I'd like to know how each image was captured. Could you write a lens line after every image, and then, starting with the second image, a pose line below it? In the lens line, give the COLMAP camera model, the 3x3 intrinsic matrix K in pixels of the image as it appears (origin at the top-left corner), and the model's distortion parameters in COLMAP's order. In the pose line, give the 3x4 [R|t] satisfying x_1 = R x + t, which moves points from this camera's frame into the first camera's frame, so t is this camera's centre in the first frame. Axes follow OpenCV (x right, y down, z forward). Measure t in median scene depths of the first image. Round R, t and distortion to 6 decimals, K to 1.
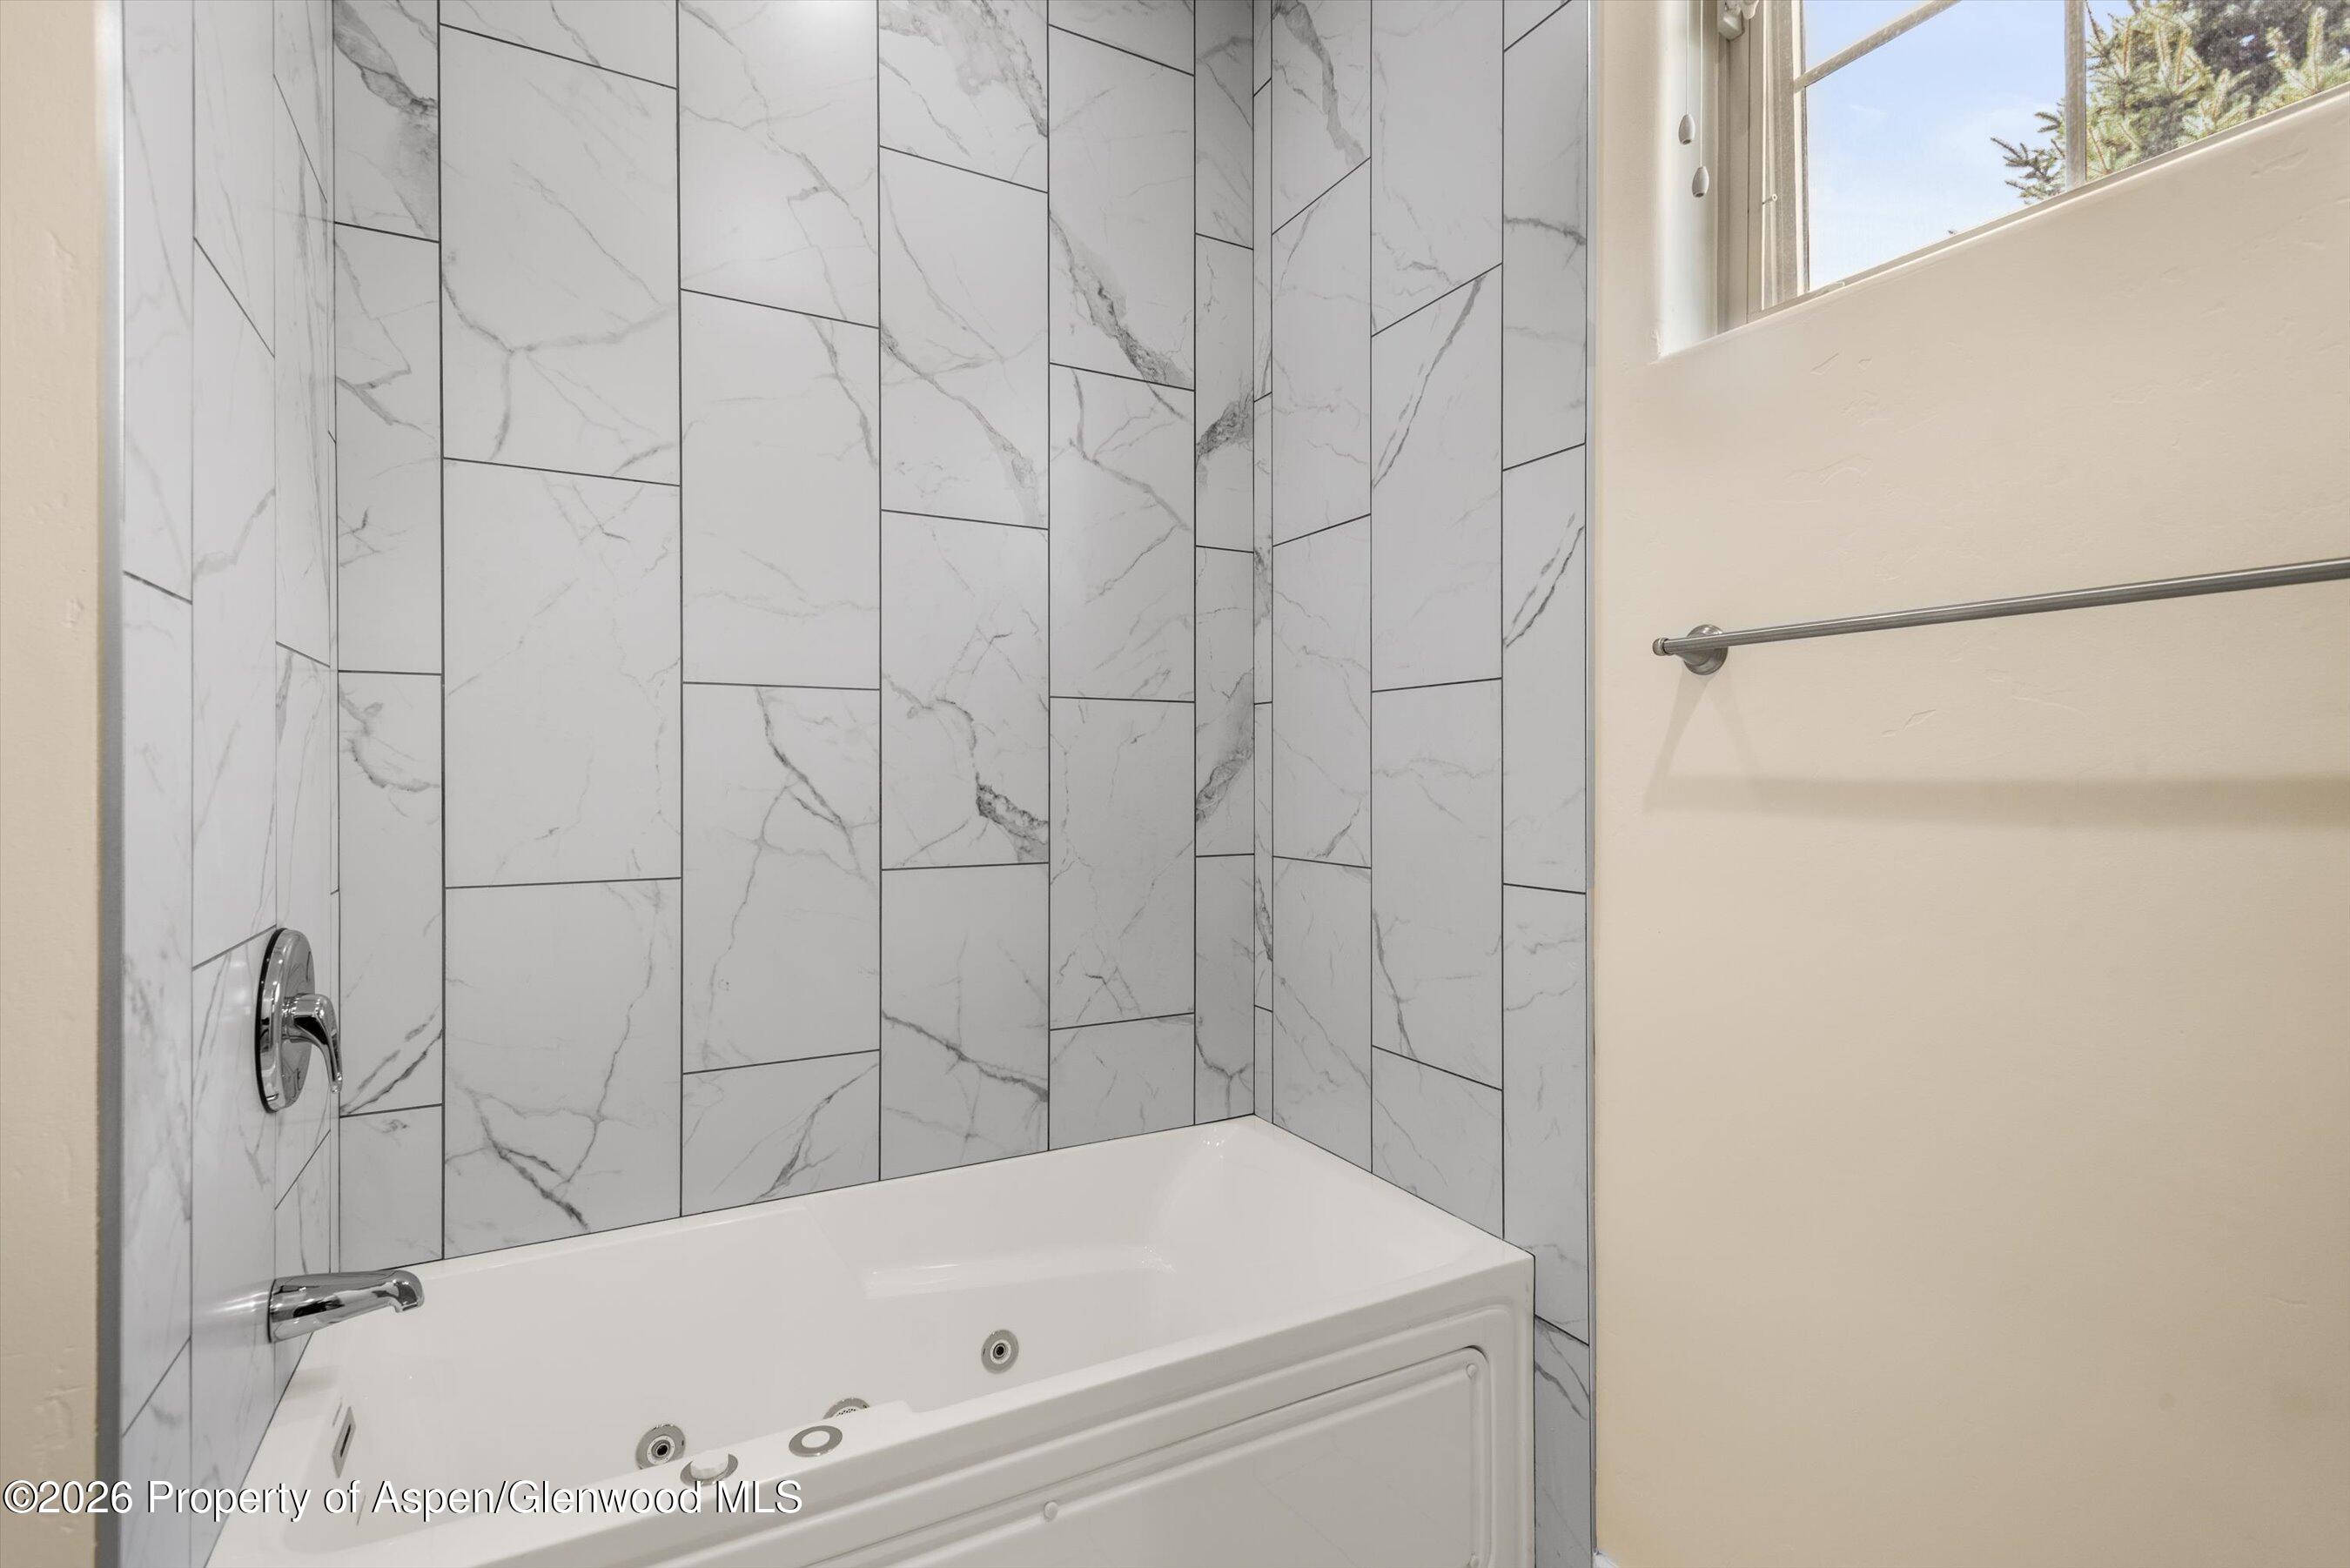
lens RADIAL K [[1086.5, 0, 1177.4], [0, 1086.5, 780.6], [0, 0, 1]] dist [0.021188, -0.000728]
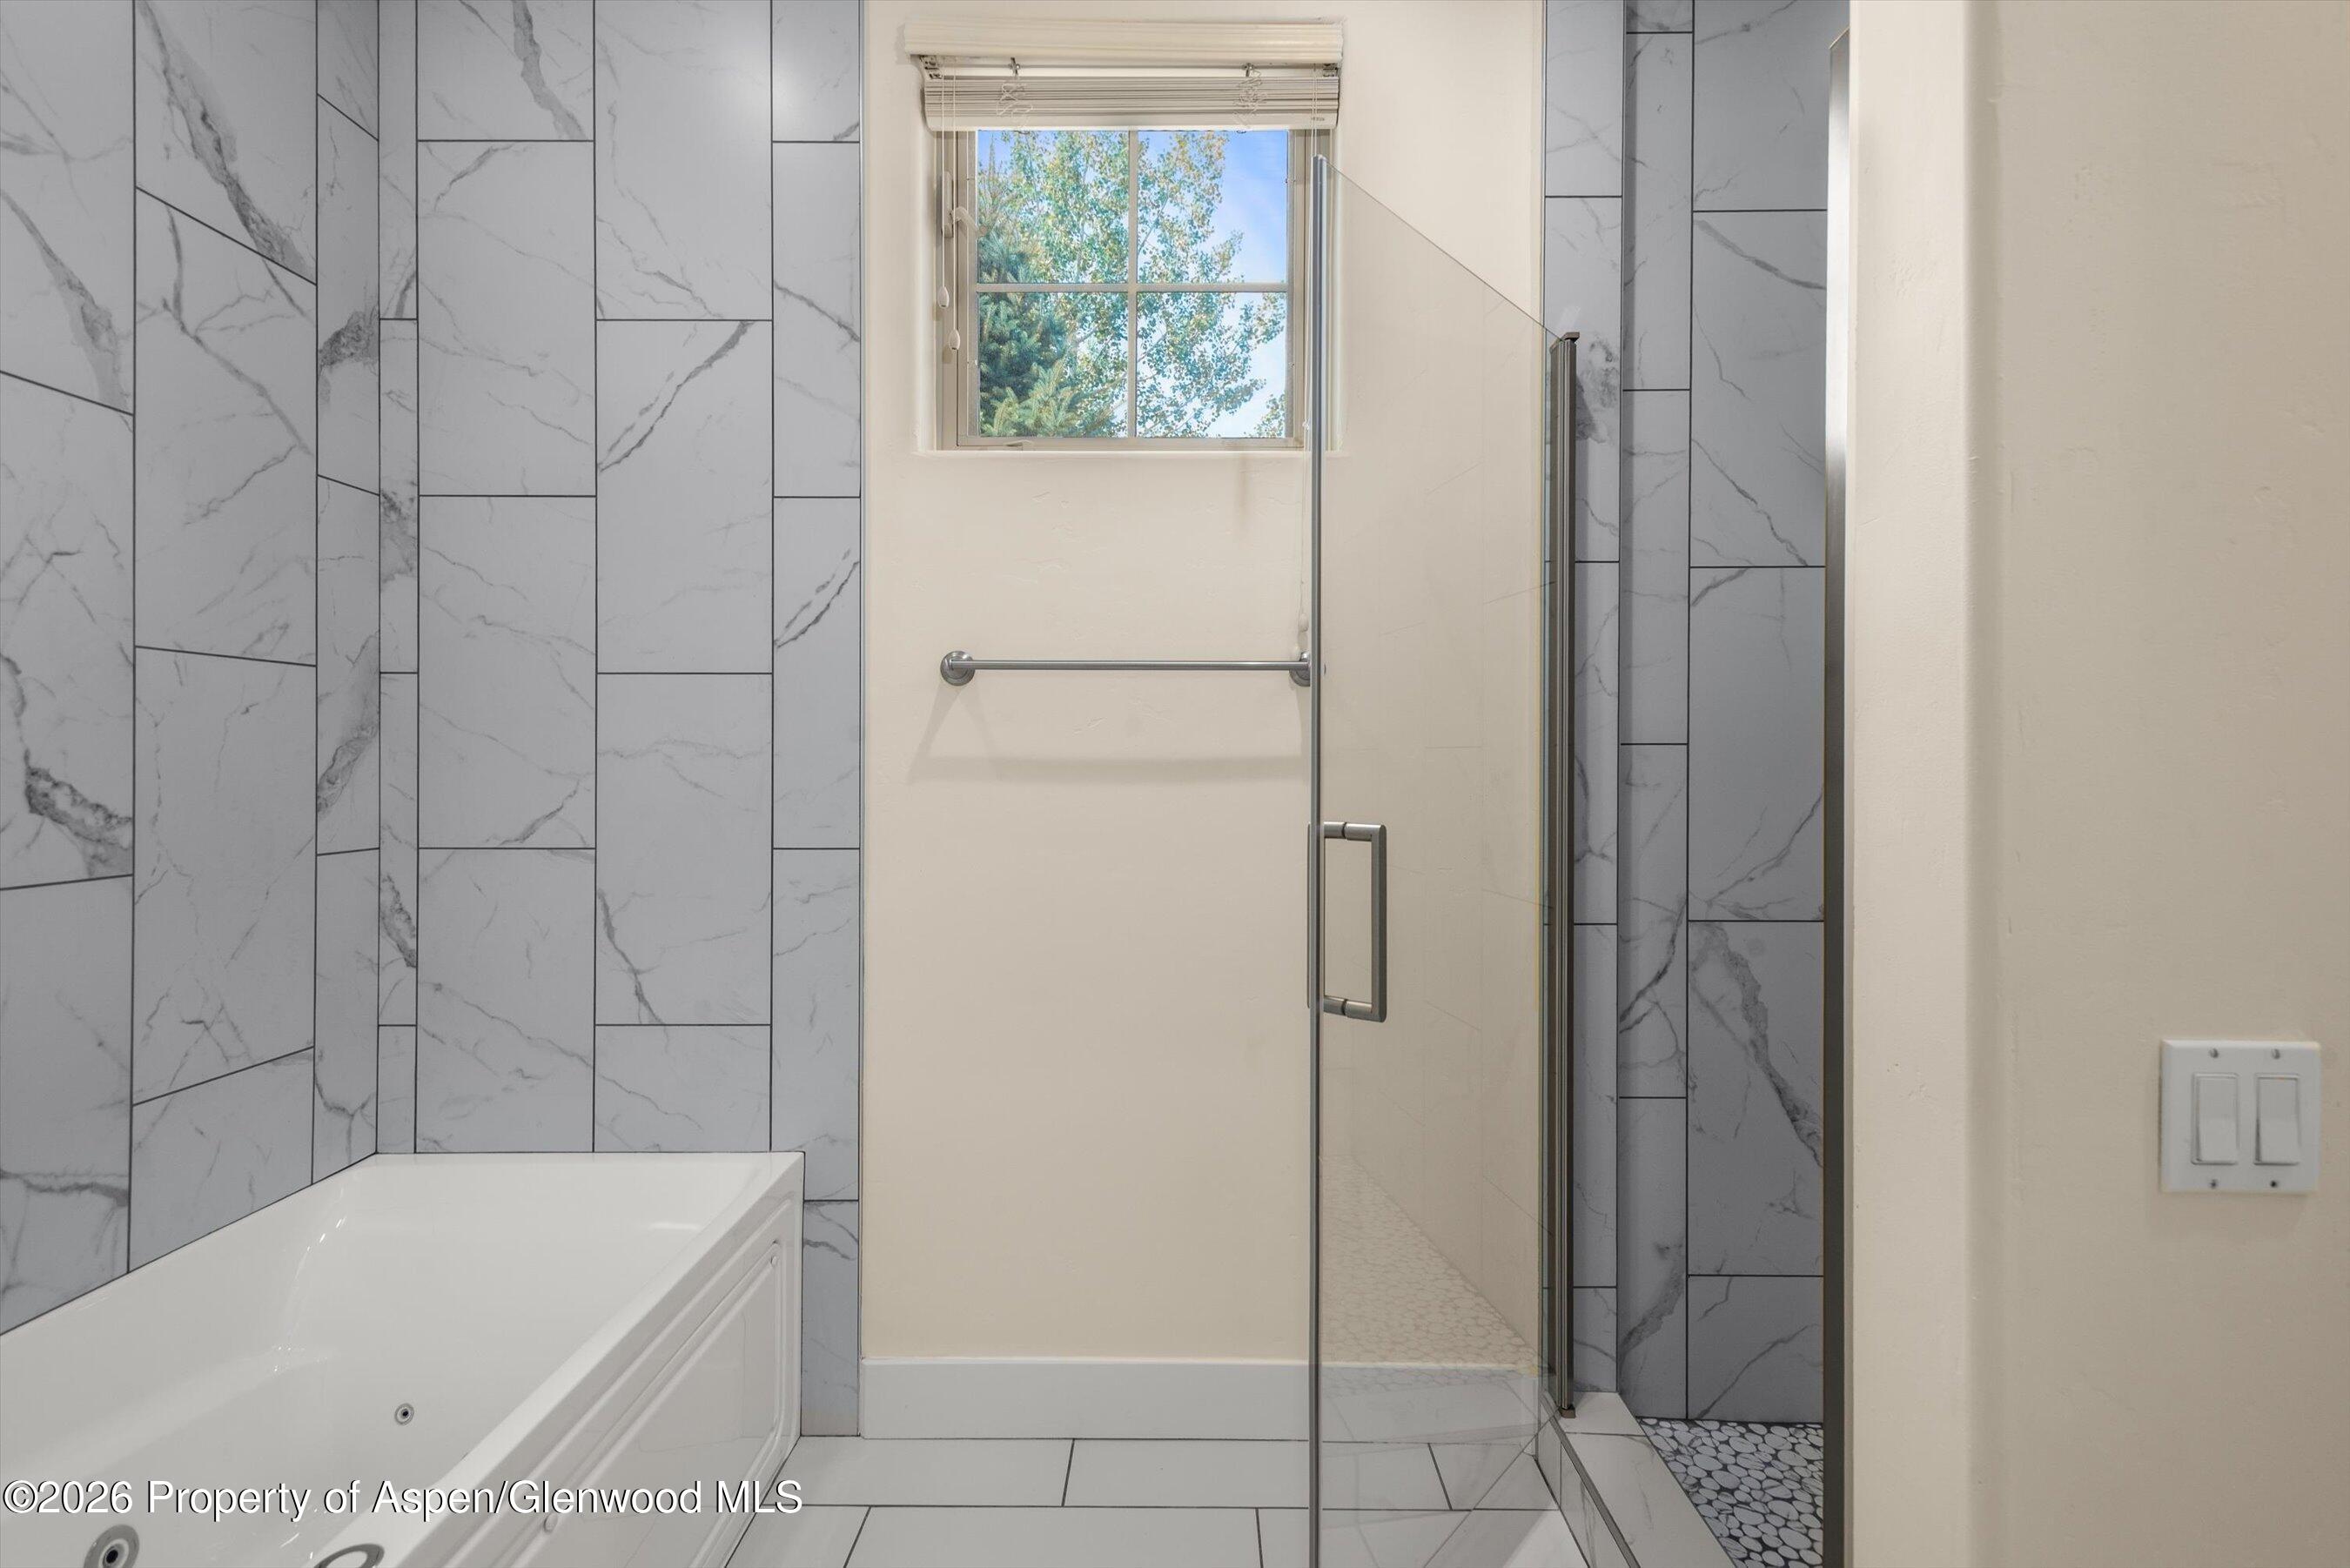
lens RADIAL K [[1086.5, 0, 1182.8], [0, 1086.5, 772.8], [0, 0, 1]] dist [0.021188, -0.000728]
pose [[0.498733, -0.009396, 0.866705, -0.413344], [0.003842, 0.999955, 0.008630, 0.003735], [-0.866747, -0.000974, 0.498747, 0.025039]]
